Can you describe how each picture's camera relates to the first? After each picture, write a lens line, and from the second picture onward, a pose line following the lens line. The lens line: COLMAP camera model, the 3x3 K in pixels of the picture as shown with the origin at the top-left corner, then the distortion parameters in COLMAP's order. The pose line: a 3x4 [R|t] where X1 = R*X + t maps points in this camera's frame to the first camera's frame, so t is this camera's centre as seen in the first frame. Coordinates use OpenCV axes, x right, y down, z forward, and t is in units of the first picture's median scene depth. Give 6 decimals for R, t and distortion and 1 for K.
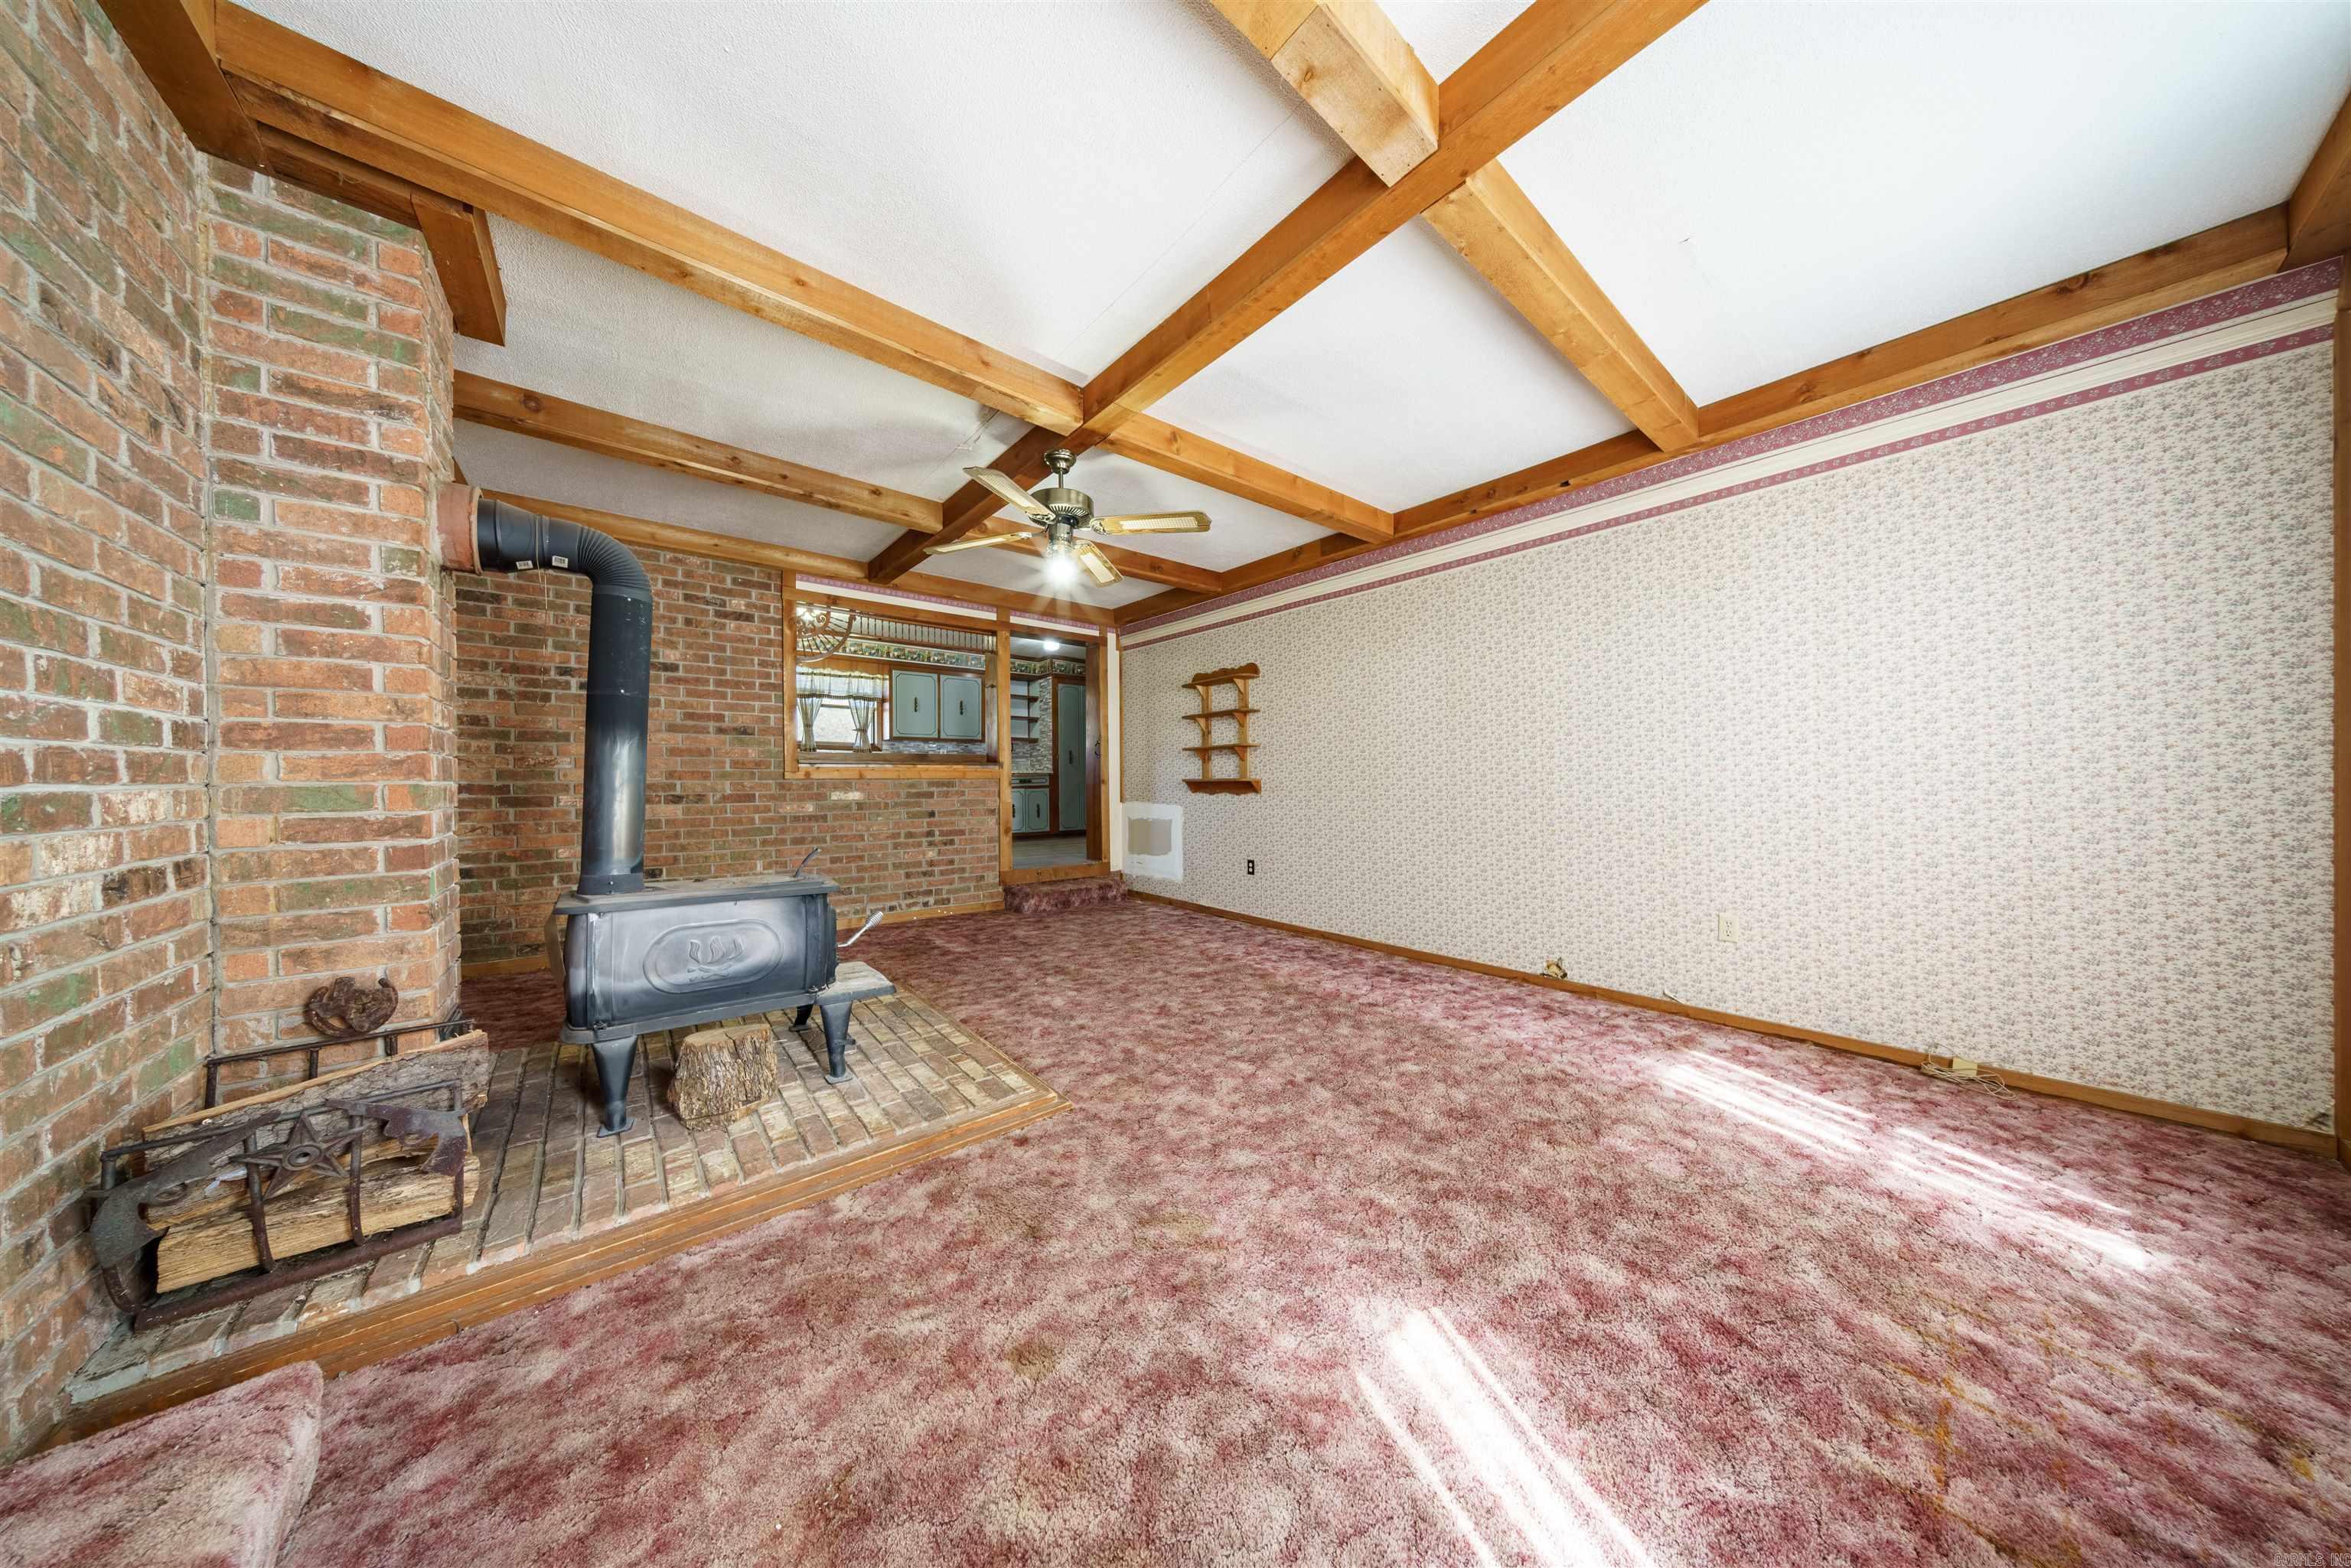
lens RADIAL K [[684.7, 0, 1172.8], [0, 684.7, 787.4], [0, 0, 1]] dist [-0.002317, 0.000058]
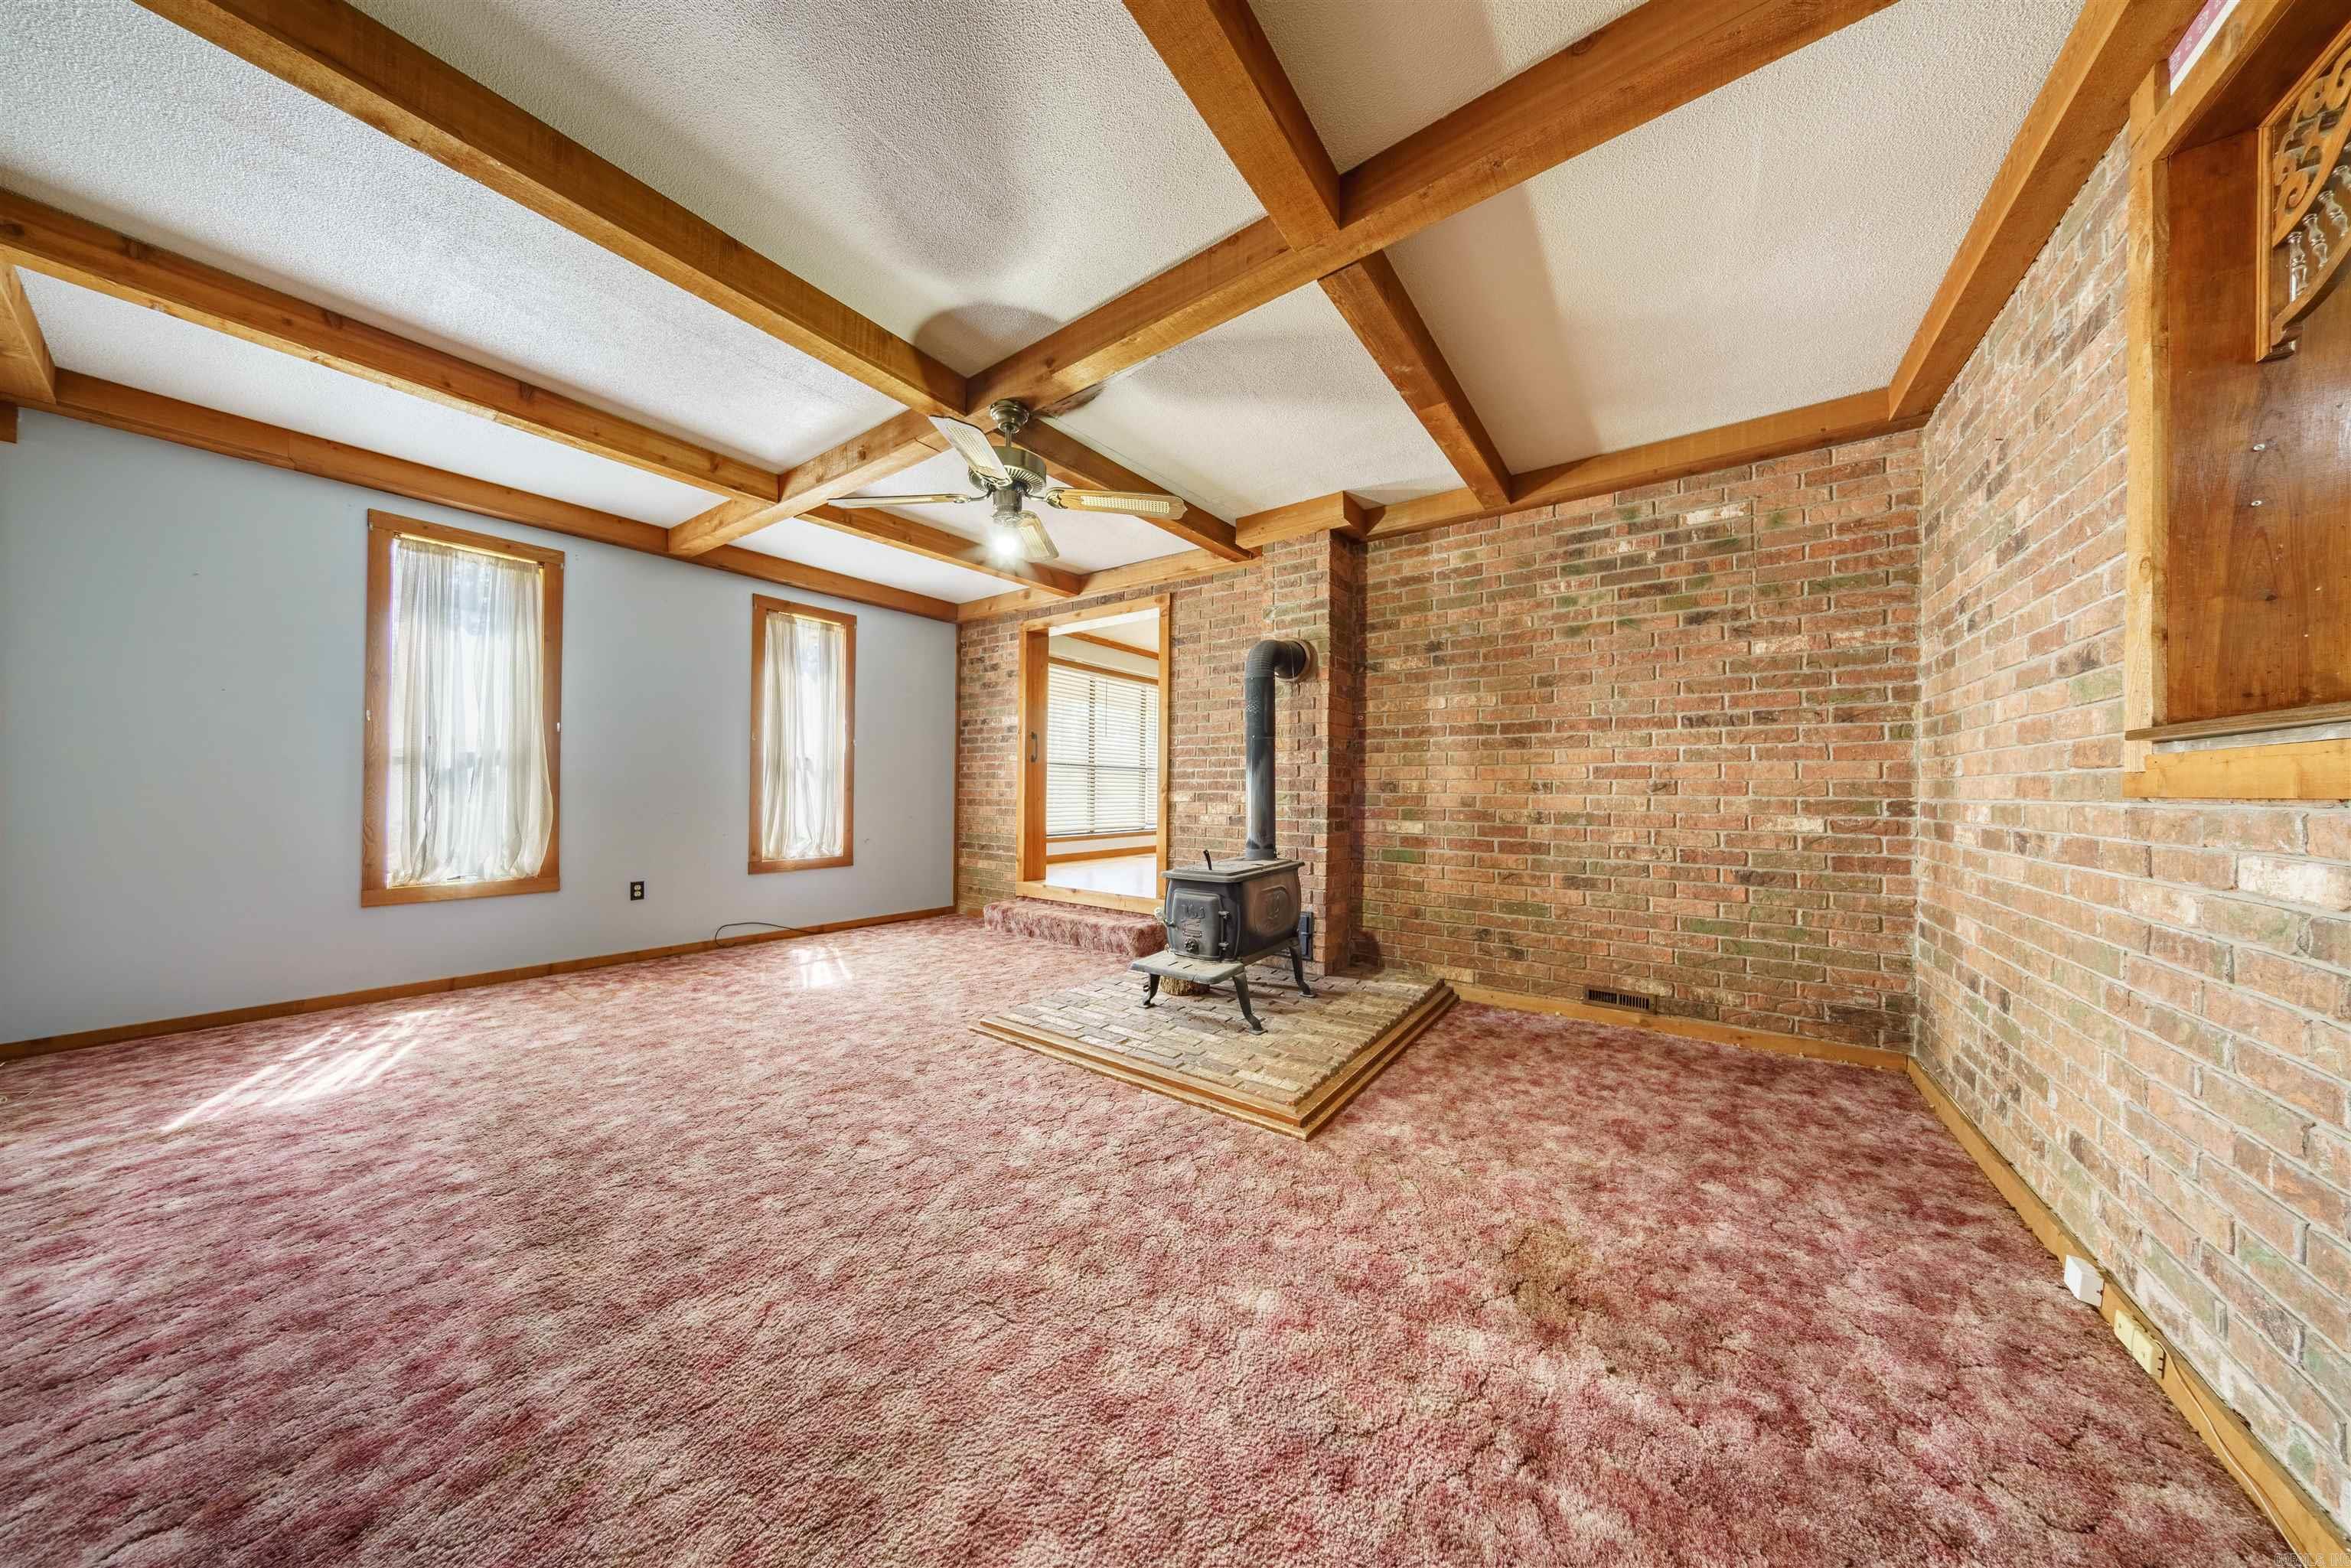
lens RADIAL K [[684.7, 0, 1172.8], [0, 684.7, 787.4], [0, 0, 1]] dist [-0.002317, 0.000058]
pose [[-0.966291, -0.006778, -0.257362, -0.173403], [-0.009685, 0.999903, 0.010030, -0.031845], [0.257269, 0.012185, -0.966263, 2.241679]]
